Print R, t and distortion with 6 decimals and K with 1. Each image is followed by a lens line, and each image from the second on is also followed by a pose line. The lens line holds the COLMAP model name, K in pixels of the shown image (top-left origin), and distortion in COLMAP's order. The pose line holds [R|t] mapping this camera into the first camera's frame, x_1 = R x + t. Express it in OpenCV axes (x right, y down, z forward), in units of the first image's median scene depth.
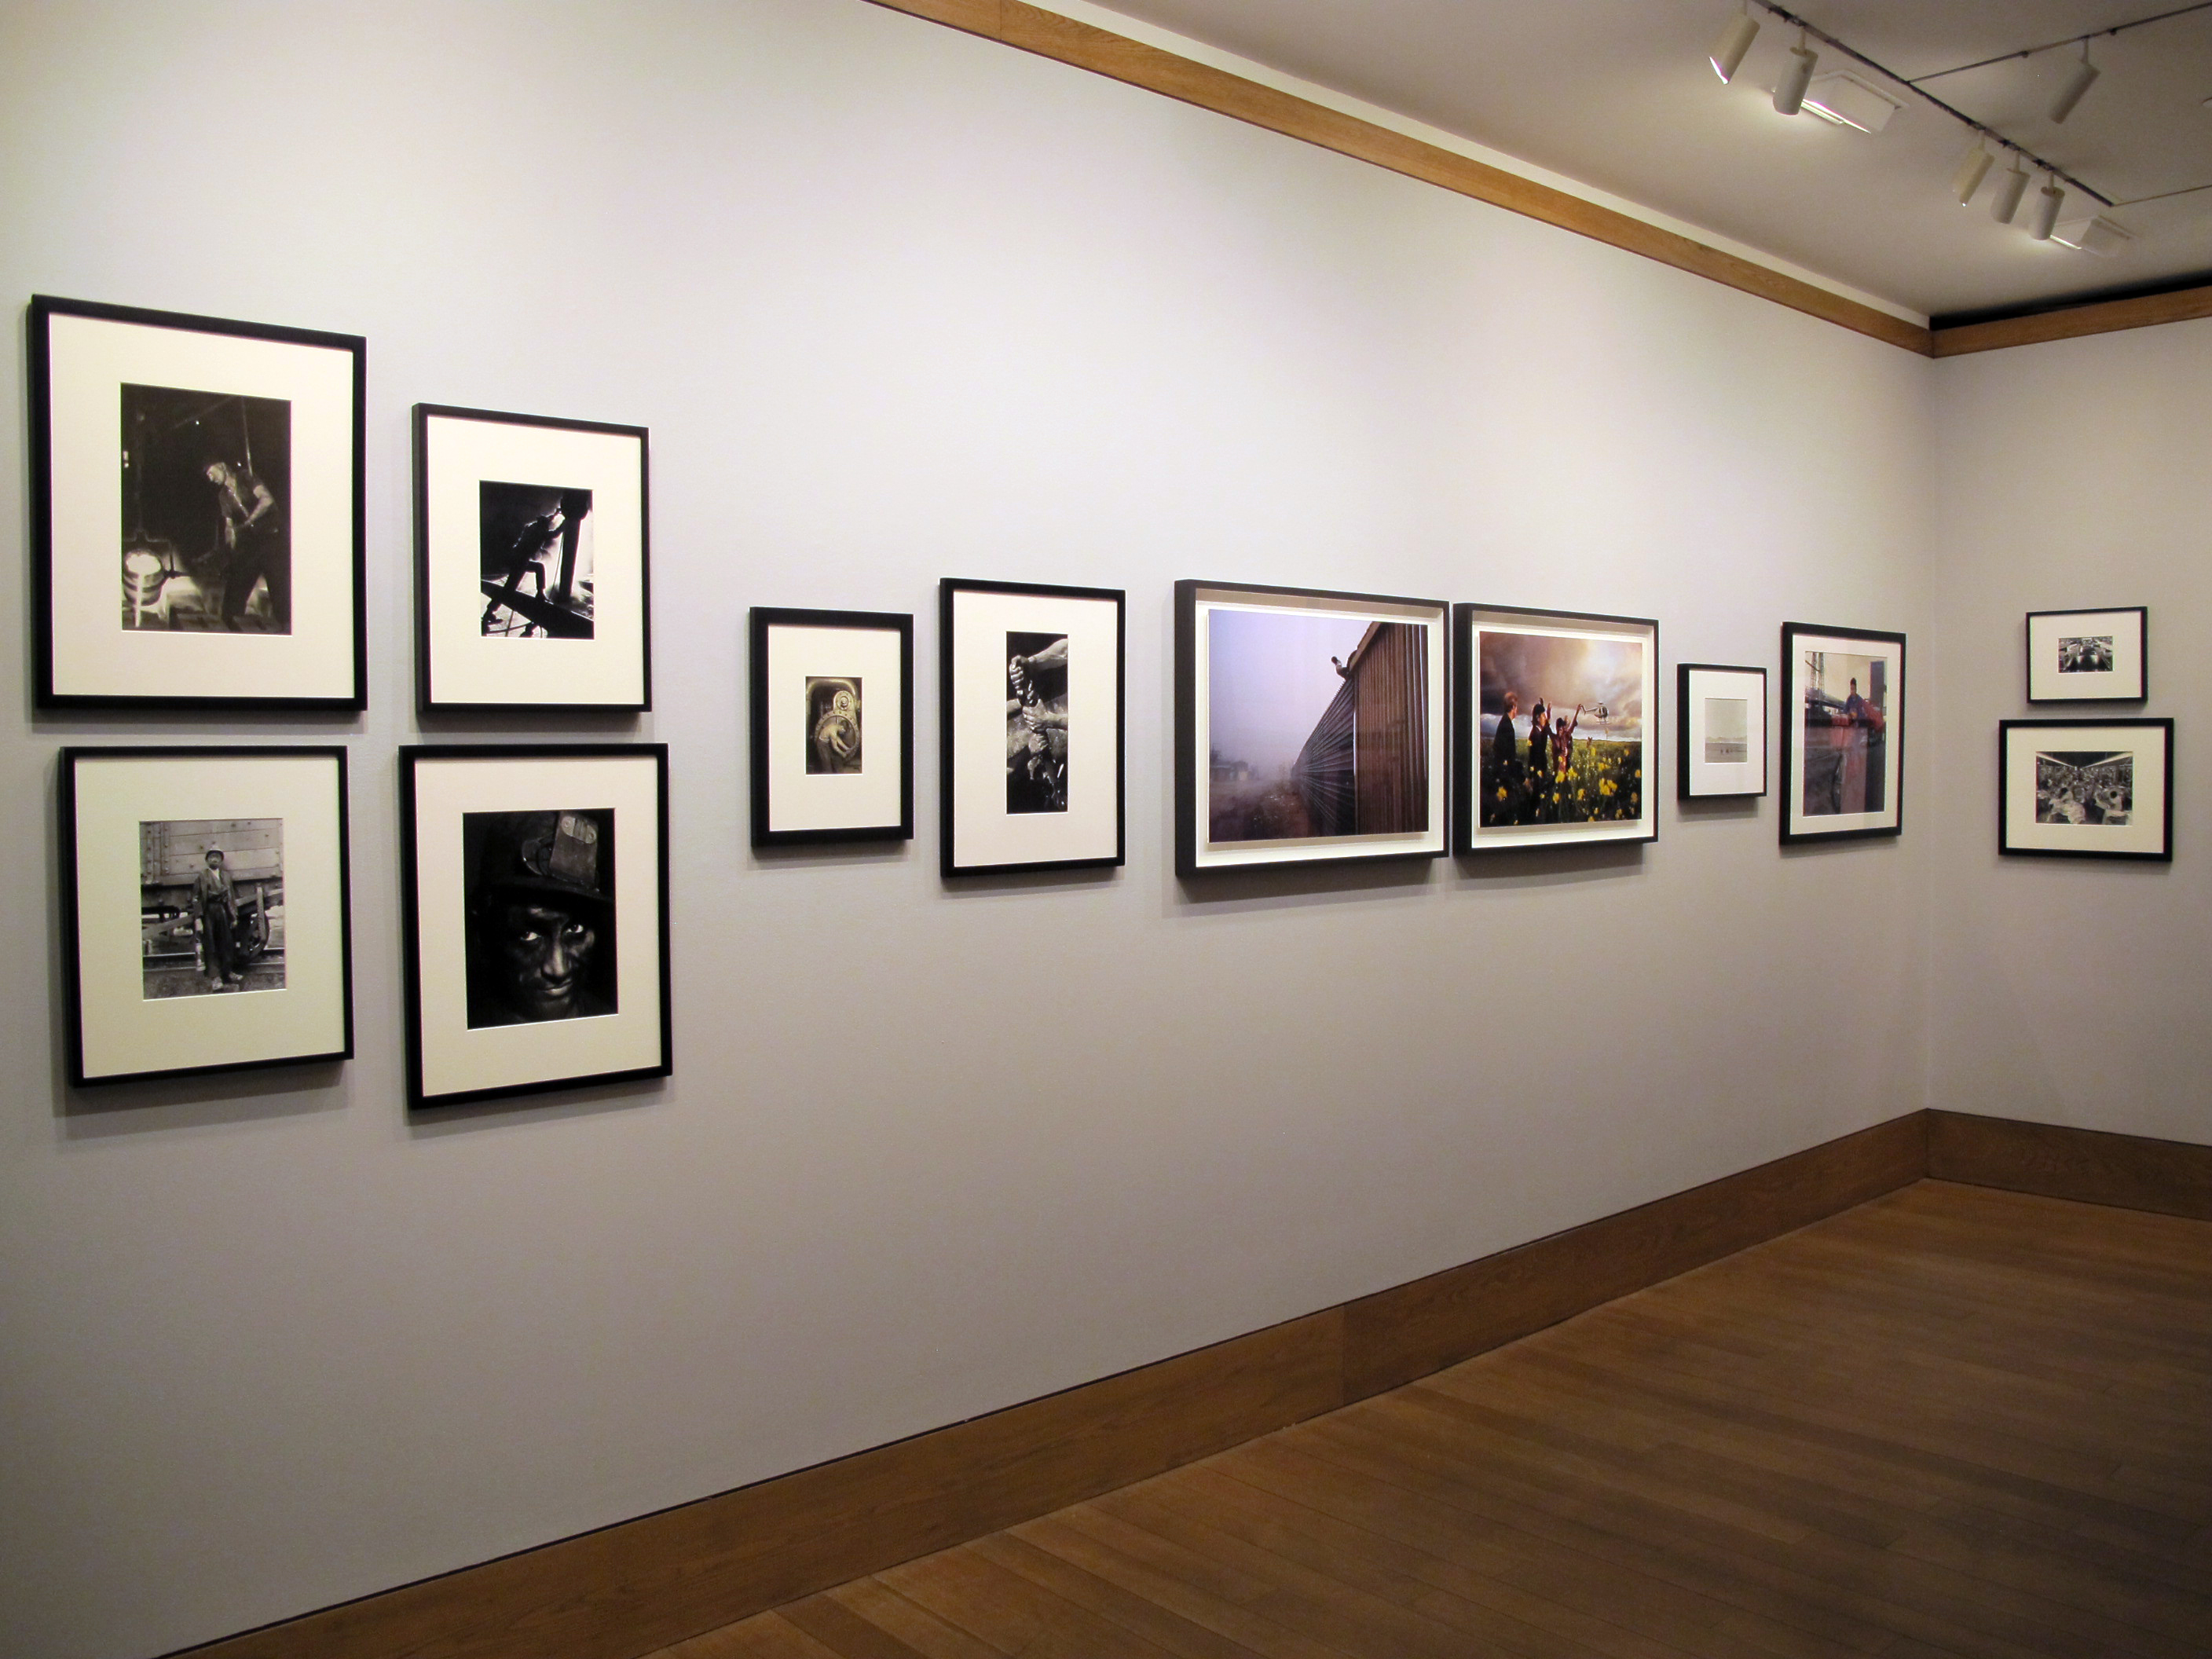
lens RADIAL K [[1828.9, 0, 1109.8], [0, 1828.9, 830.1], [0, 0, 1]] dist [-0.044319, 0.020242]
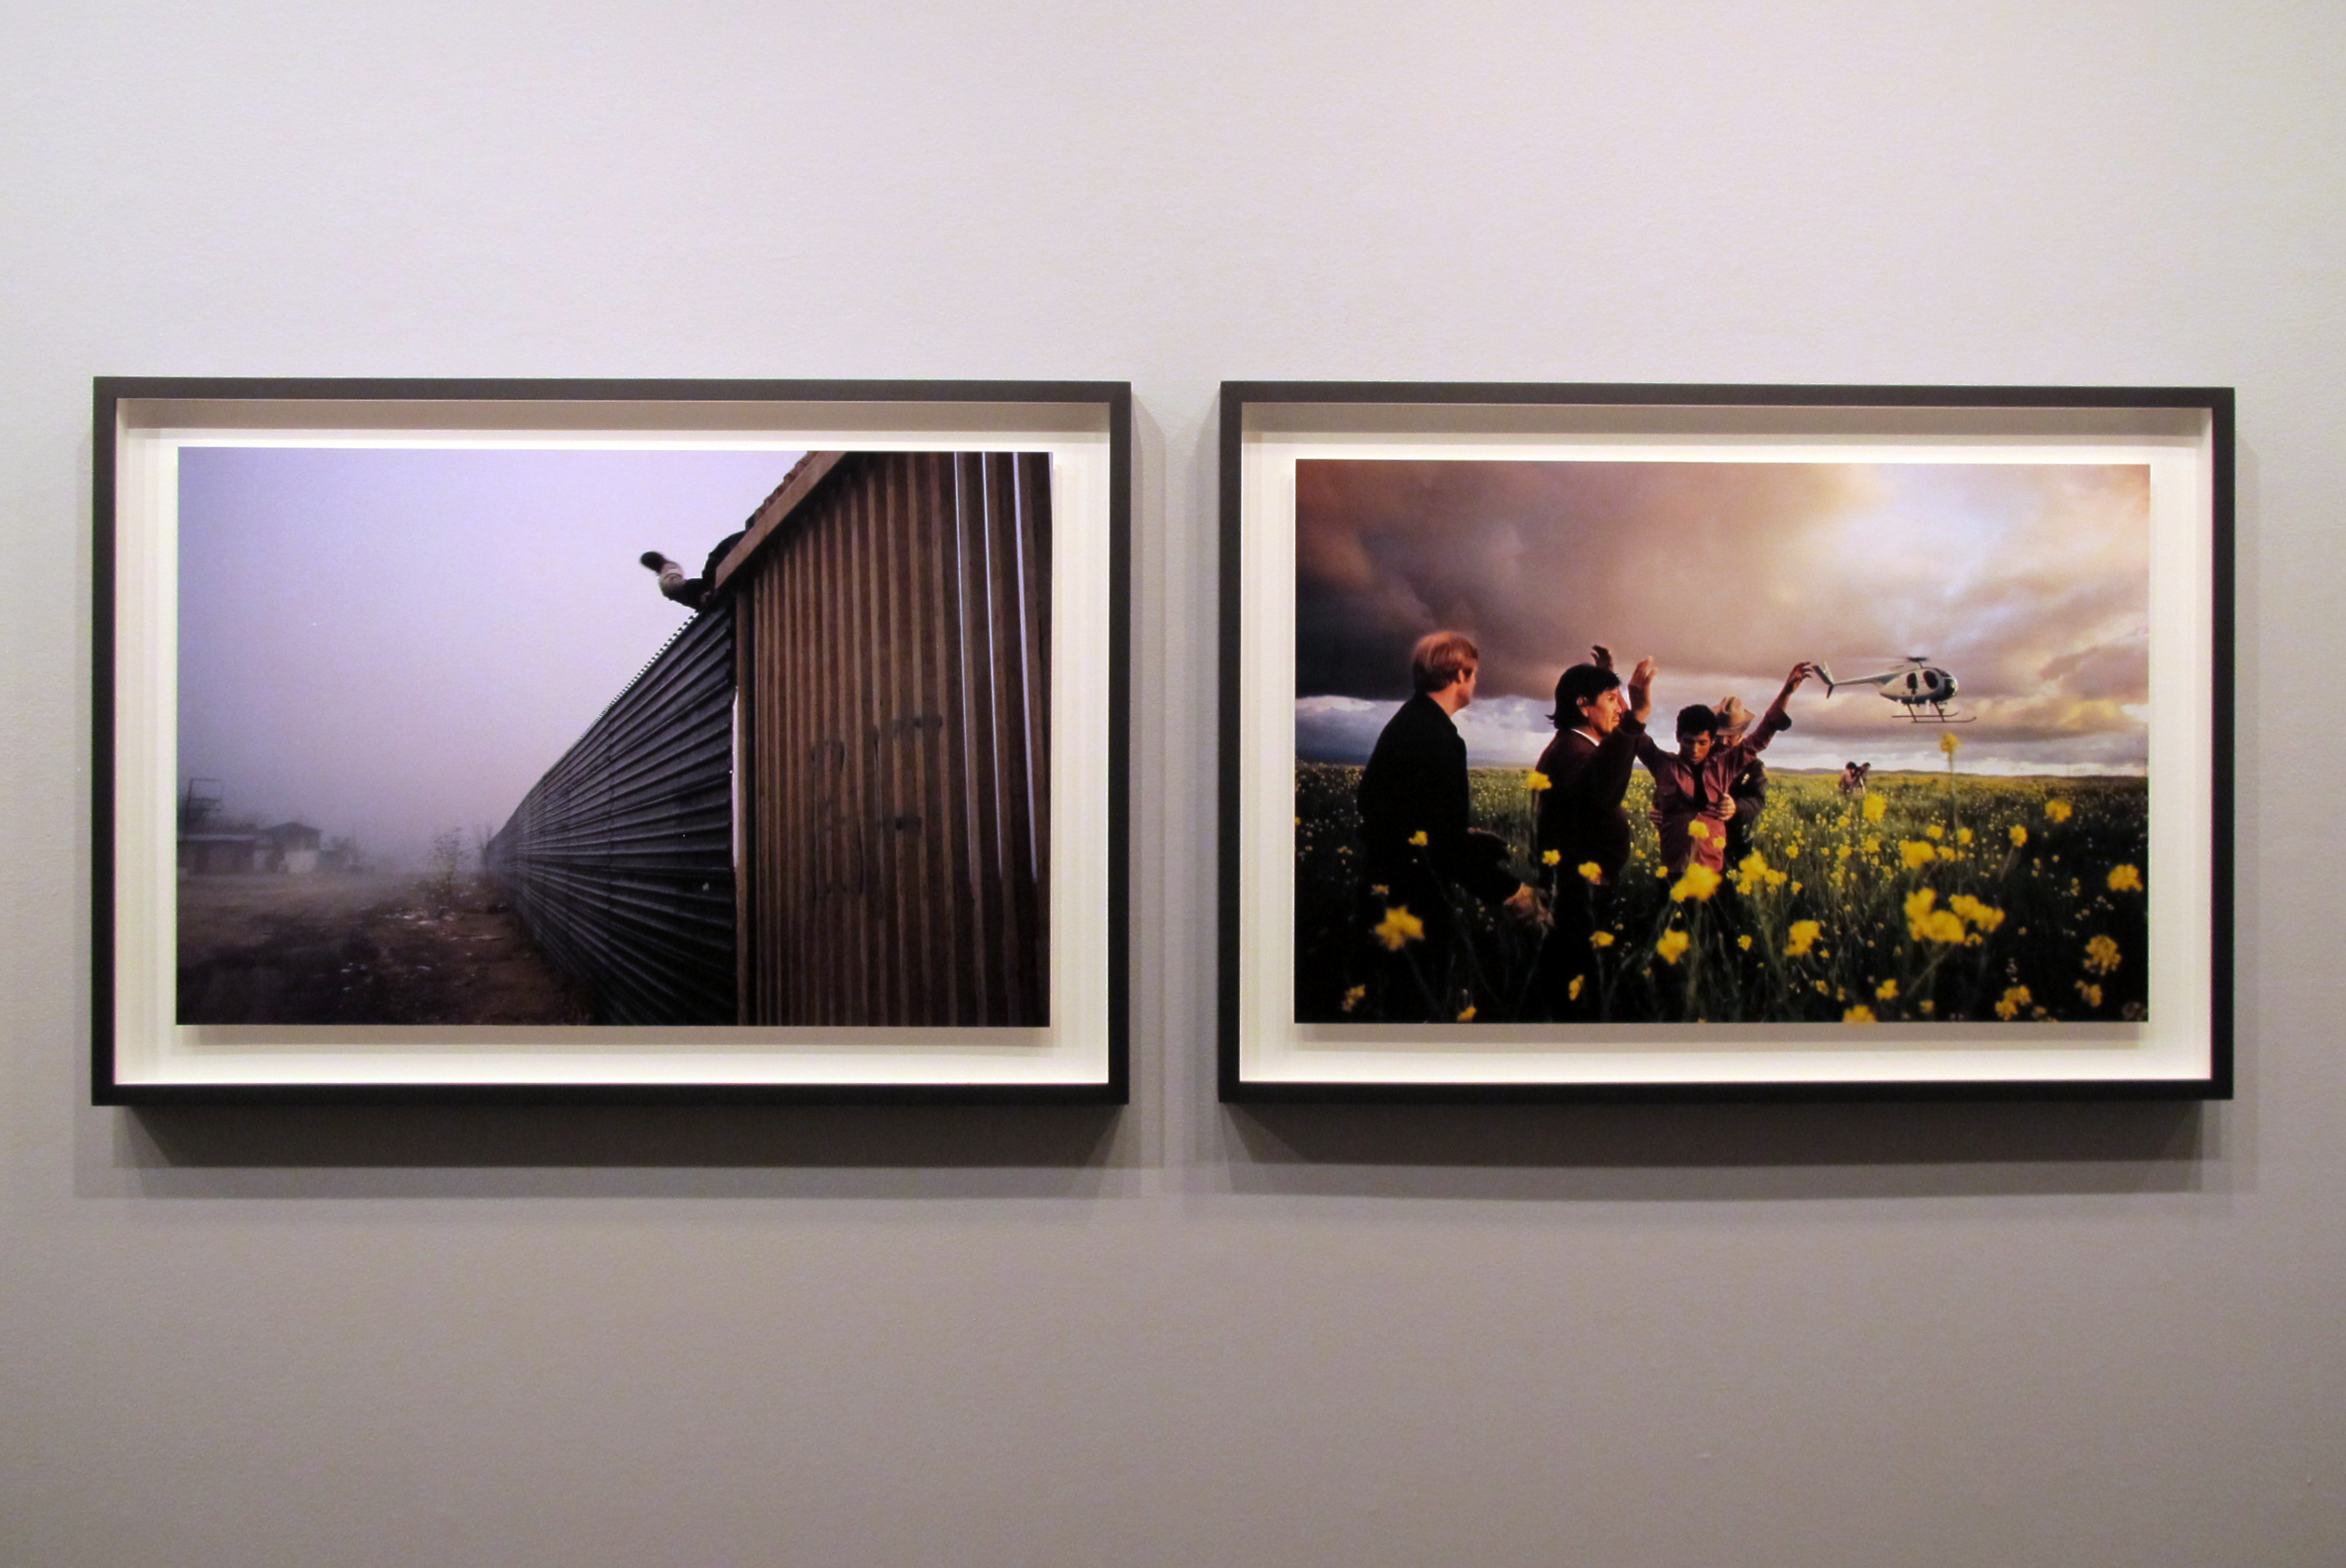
lens RADIAL K [[2156.1, 0, 1184.4], [0, 2156.1, 710.9], [0, 0, 1]] dist [-0.065405, 0.000000]
pose [[0.743614, 0.009020, -0.668549, 0.442912], [-0.033723, 0.999142, -0.024029, -0.048483], [0.667759, 0.040414, 0.743280, 0.654955]]
